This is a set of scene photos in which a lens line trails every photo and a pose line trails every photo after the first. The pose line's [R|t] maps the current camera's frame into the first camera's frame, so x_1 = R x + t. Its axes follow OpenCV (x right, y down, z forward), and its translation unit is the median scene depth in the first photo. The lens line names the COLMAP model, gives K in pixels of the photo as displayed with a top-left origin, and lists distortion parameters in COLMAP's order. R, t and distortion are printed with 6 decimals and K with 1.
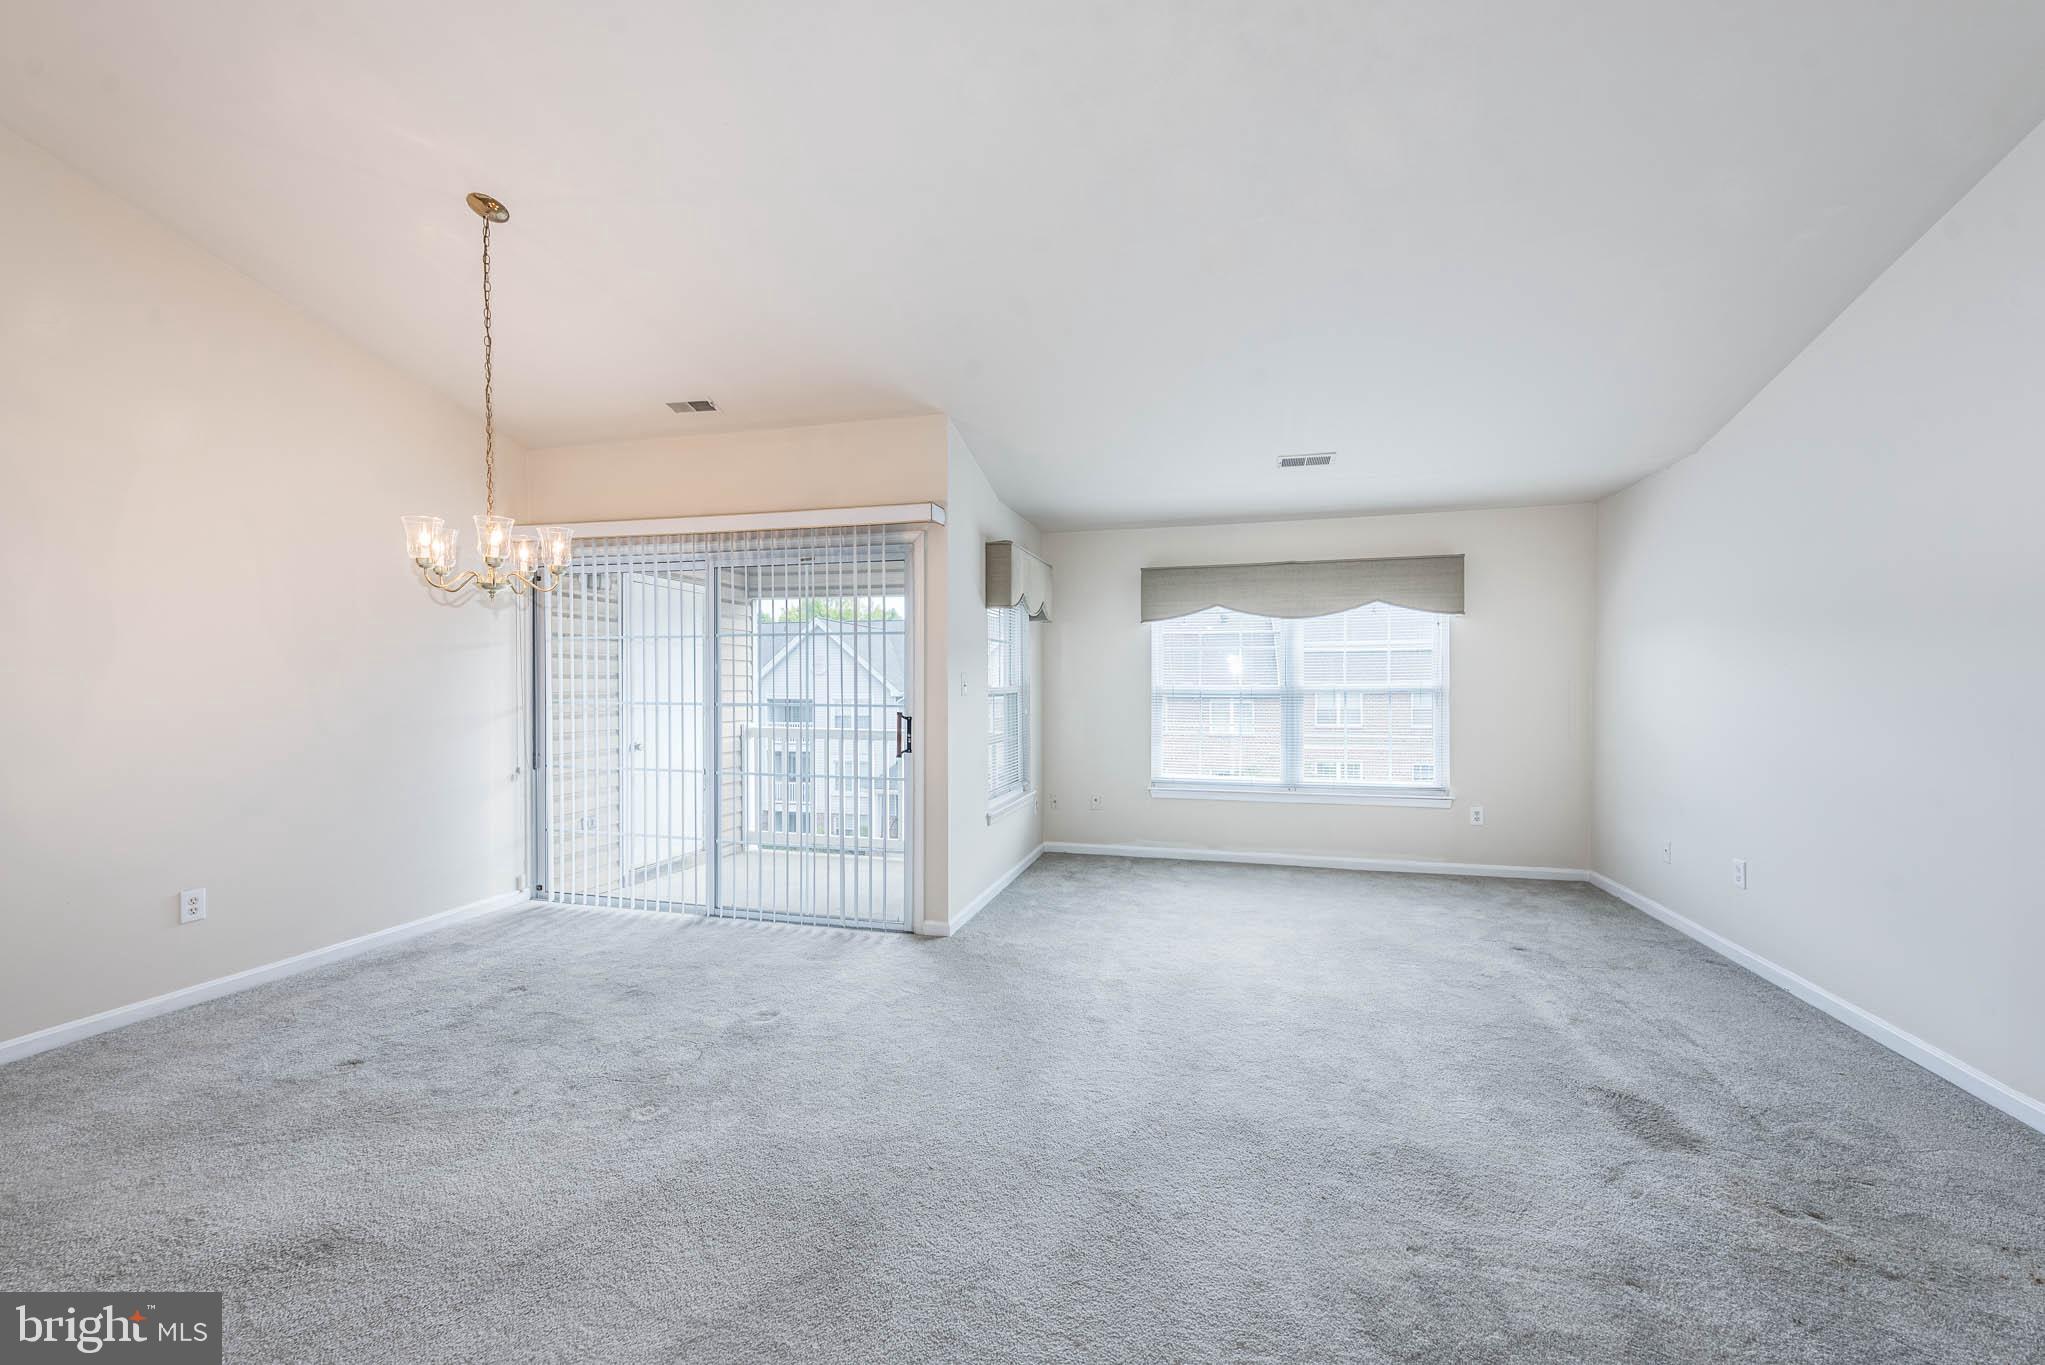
lens RADIAL K [[796.1, 0, 1015.9], [0, 796.1, 689.4], [0, 0, 1]] dist [0.008420, -0.000117]
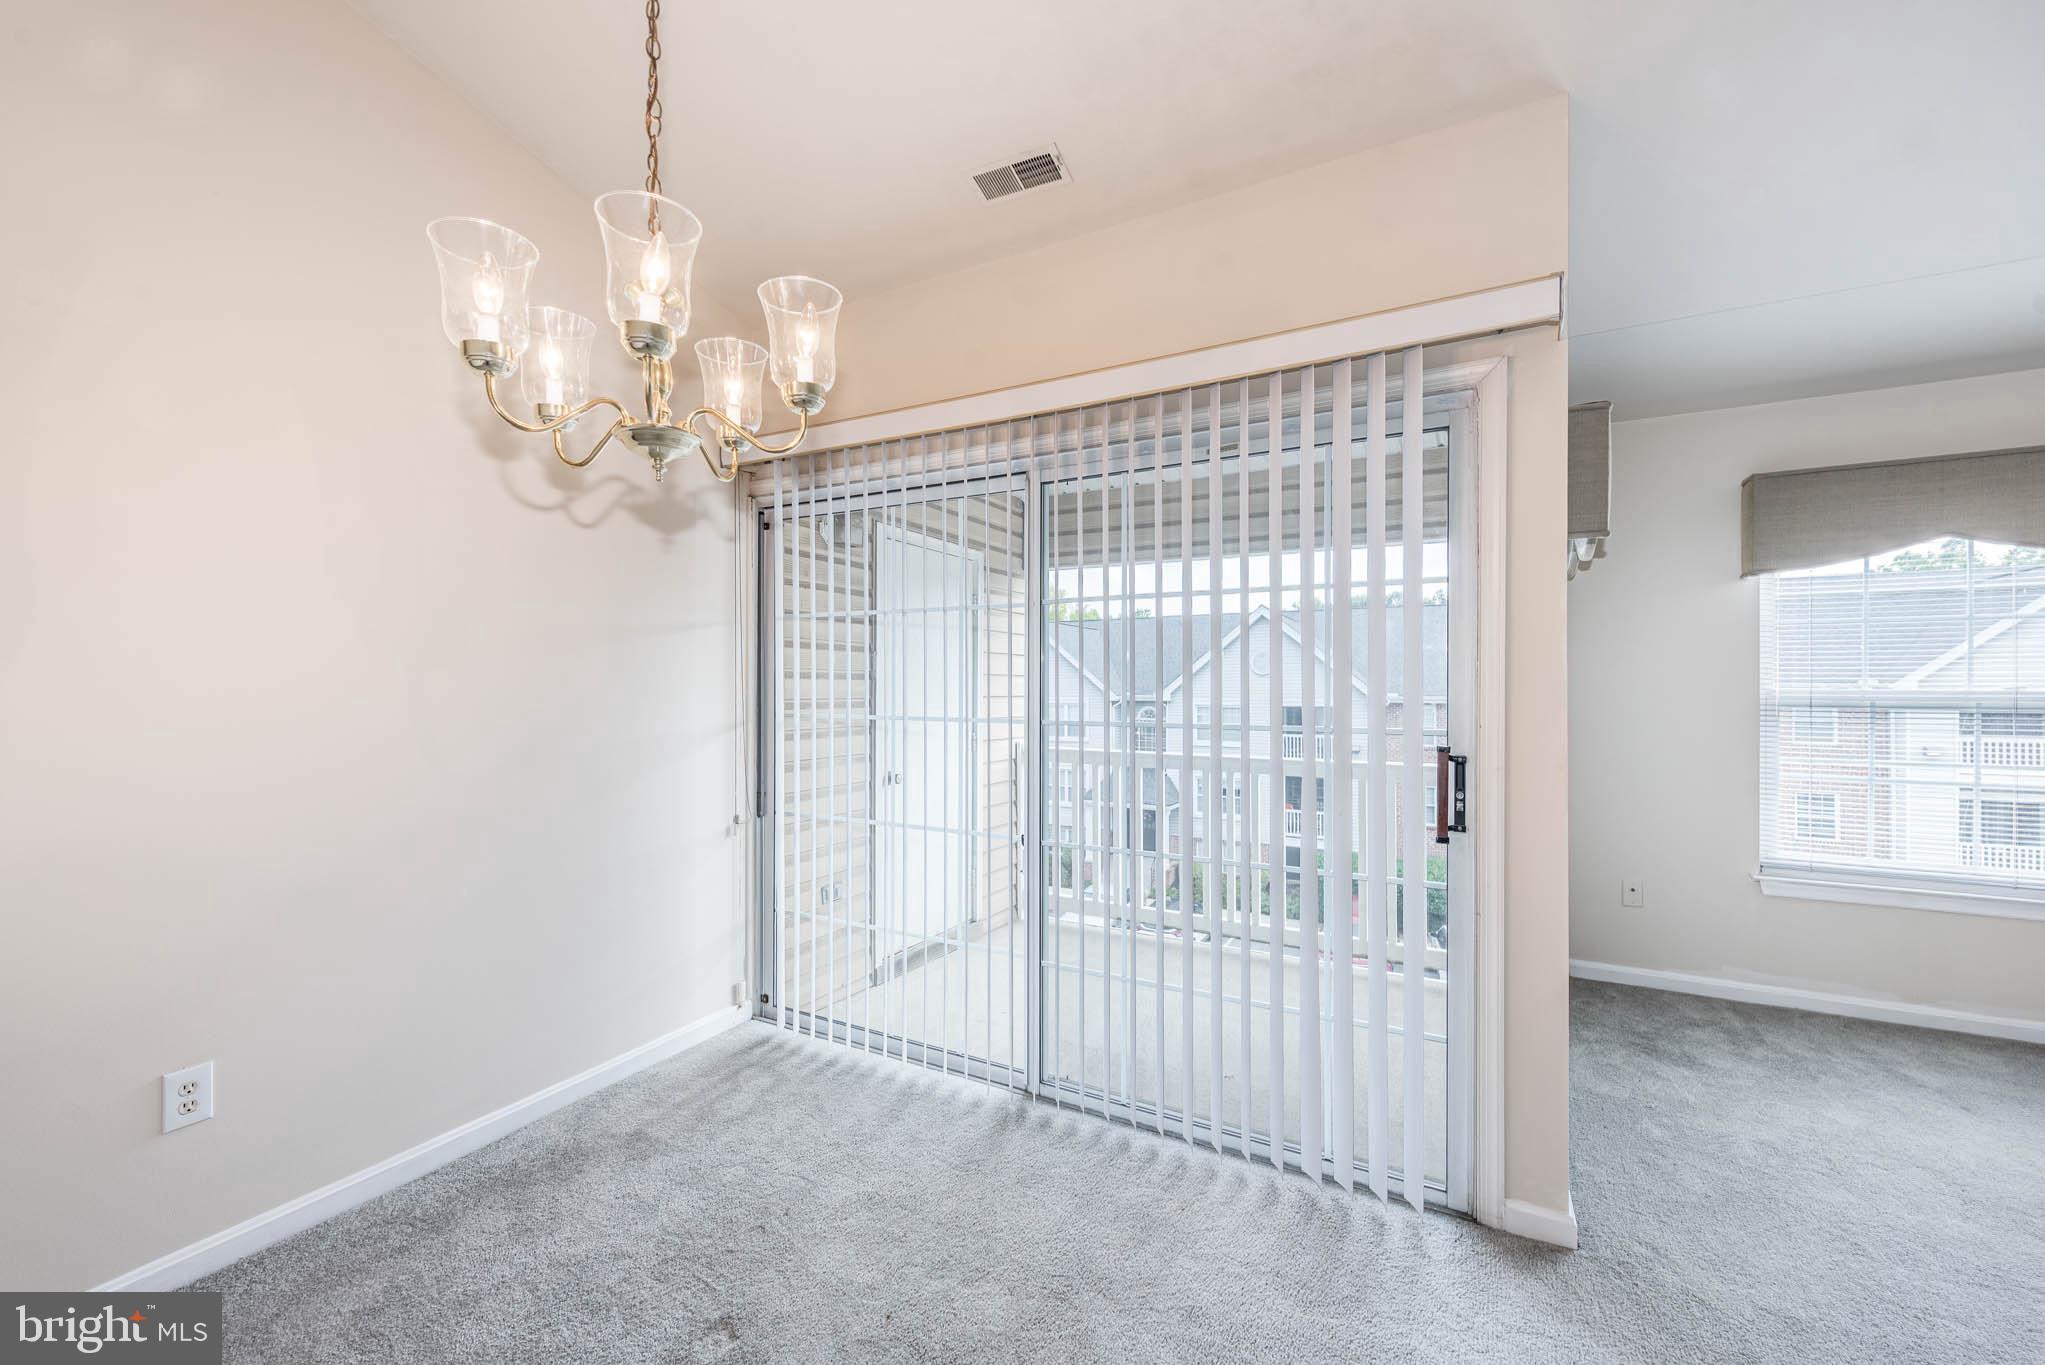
lens RADIAL K [[817.7, 0, 1022.3], [0, 817.7, 685.3], [0, 0, 1]] dist [0.004742, -0.000619]
pose [[0.971573, -0.000012, -0.236740, -0.252645], [-0.002522, 0.999943, -0.010403, -0.001976], [0.236726, 0.010704, 0.971517, 0.428847]]
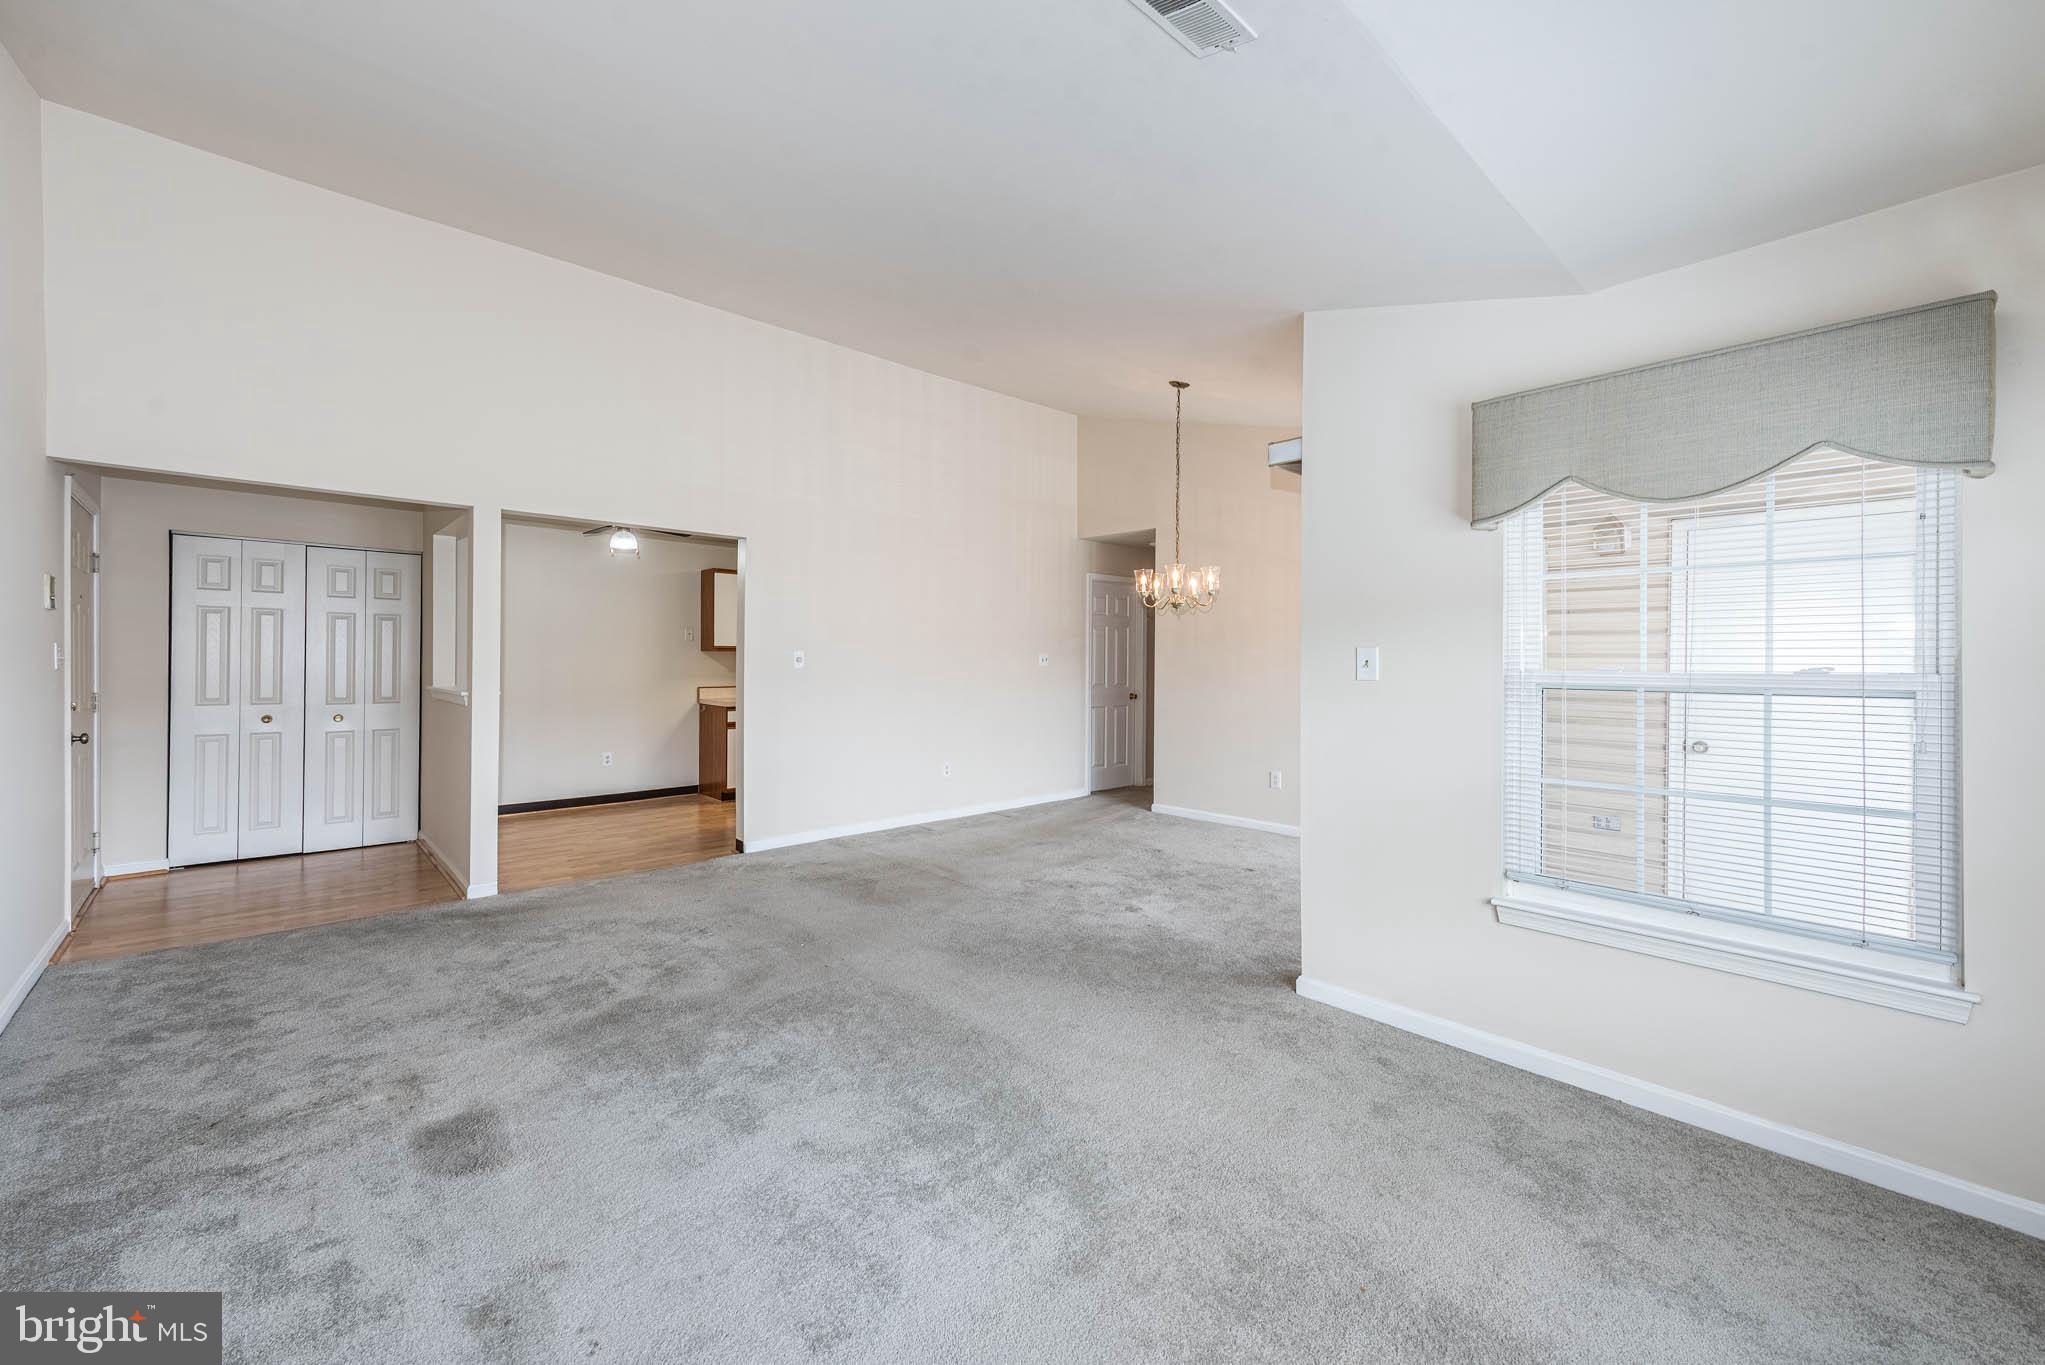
lens RADIAL K [[817.7, 0, 1022.3], [0, 817.7, 685.3], [0, 0, 1]] dist [0.004742, -0.000619]
pose [[-0.522039, 0.024774, -0.852561, 0.650083], [-0.012071, 0.999263, 0.036429, -0.009308], [0.852836, 0.029309, -0.521356, 1.072270]]
